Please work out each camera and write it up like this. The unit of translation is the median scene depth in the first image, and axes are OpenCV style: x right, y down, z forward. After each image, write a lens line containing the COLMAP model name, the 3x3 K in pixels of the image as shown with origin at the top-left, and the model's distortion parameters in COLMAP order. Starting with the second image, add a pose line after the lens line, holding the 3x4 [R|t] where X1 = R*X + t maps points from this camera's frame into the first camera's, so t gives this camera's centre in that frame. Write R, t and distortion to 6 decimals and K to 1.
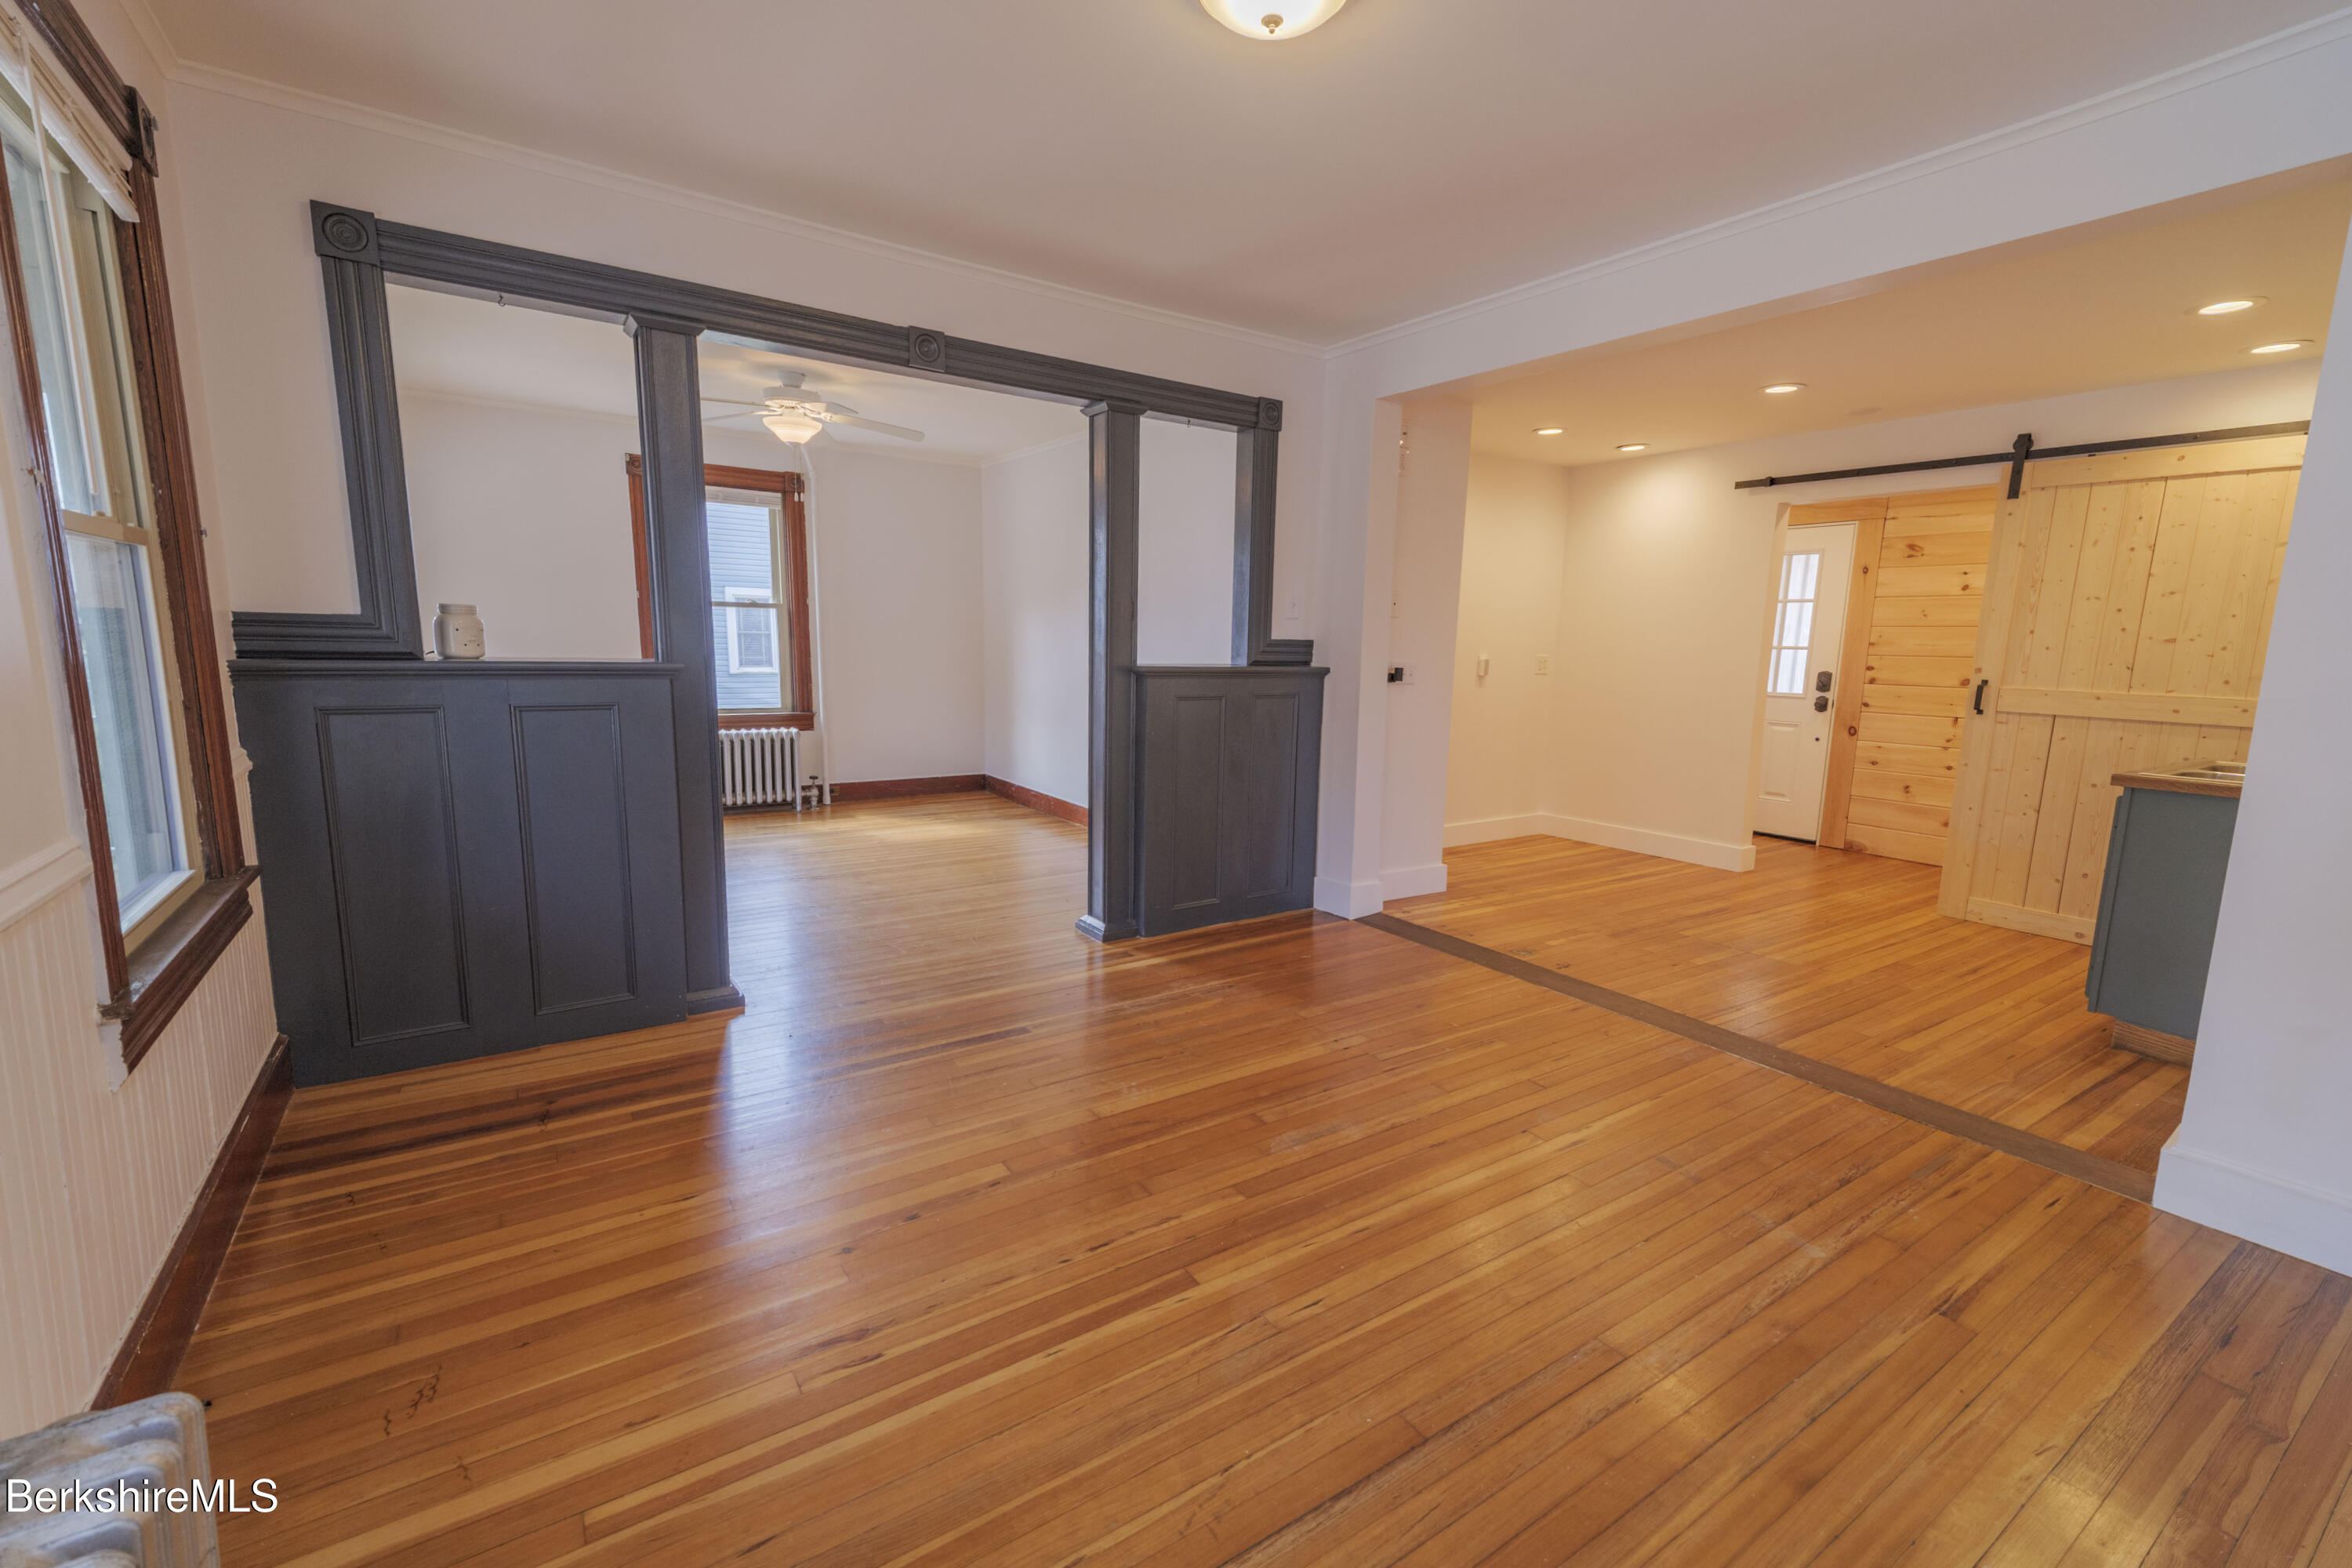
lens RADIAL K [[979.0, 0, 1186.5], [0, 979.0, 790.3], [0, 0, 1]] dist [0.032028, -0.000106]
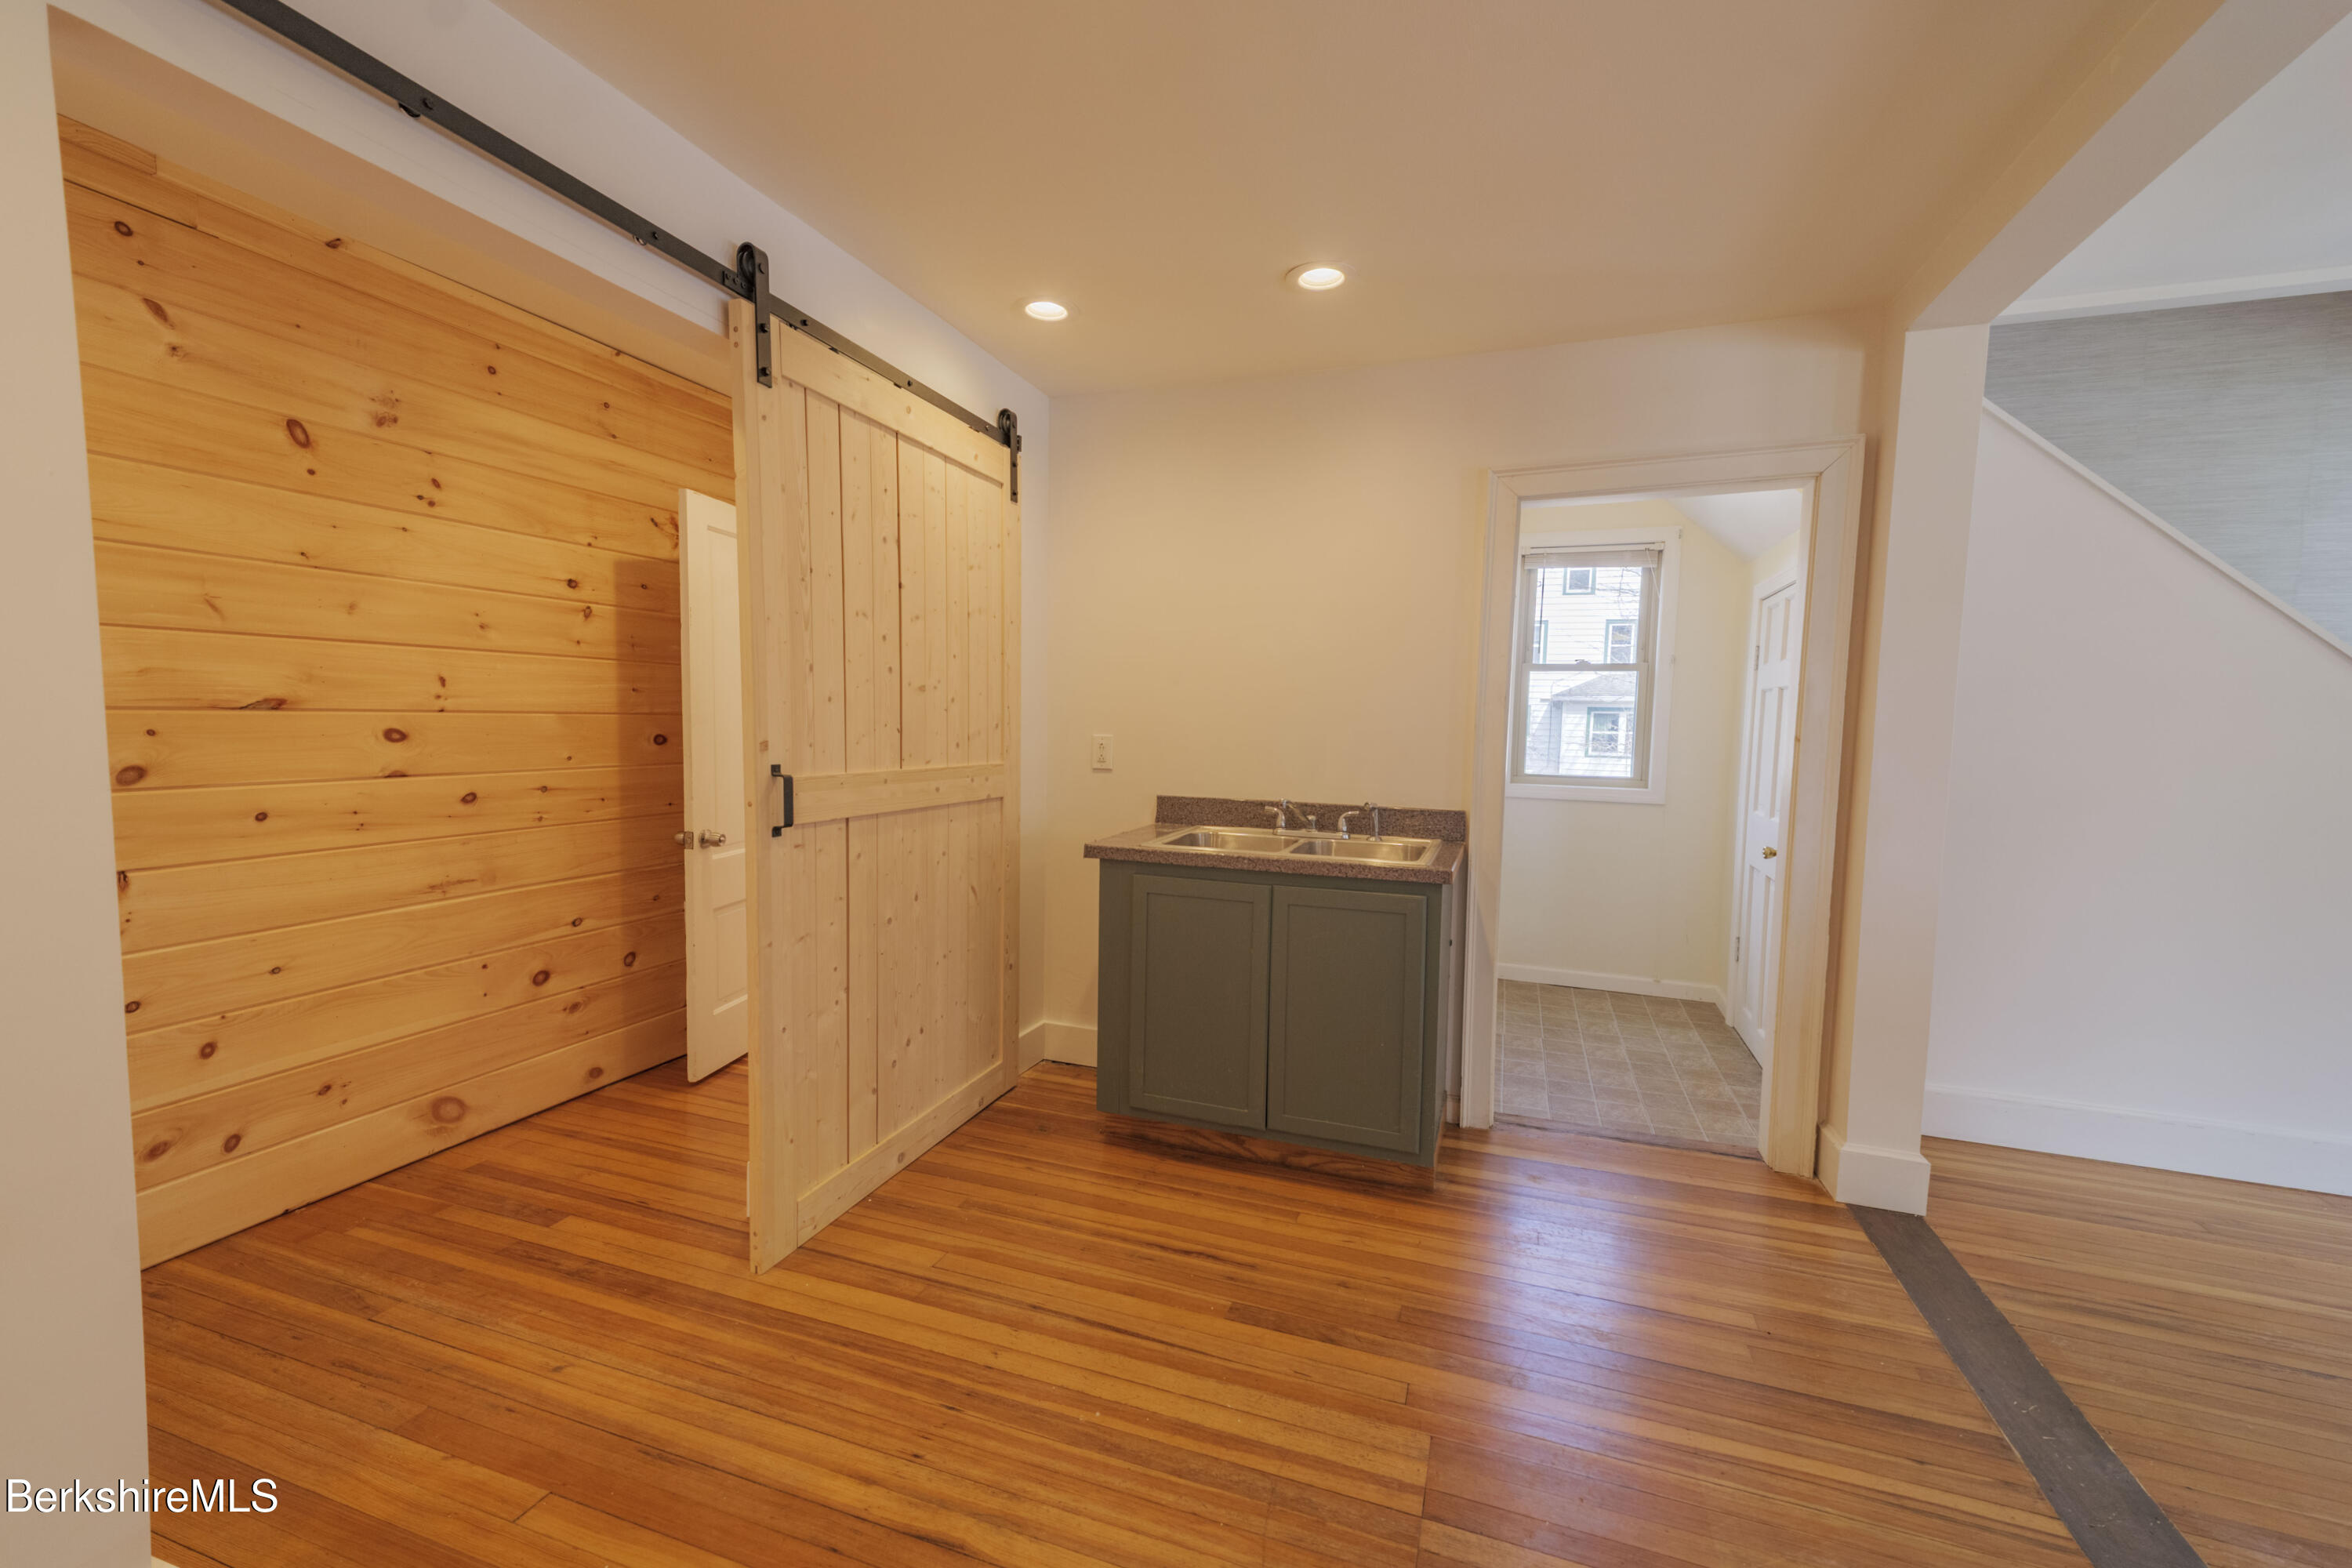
lens RADIAL K [[979.0, 0, 1186.5], [0, 979.0, 790.3], [0, 0, 1]] dist [0.032028, -0.000106]
pose [[-0.596666, -0.098720, 0.796395, 0.342721], [0.087360, 0.978516, 0.186746, -0.189185], [-0.797721, 0.180998, -0.575223, 1.251507]]
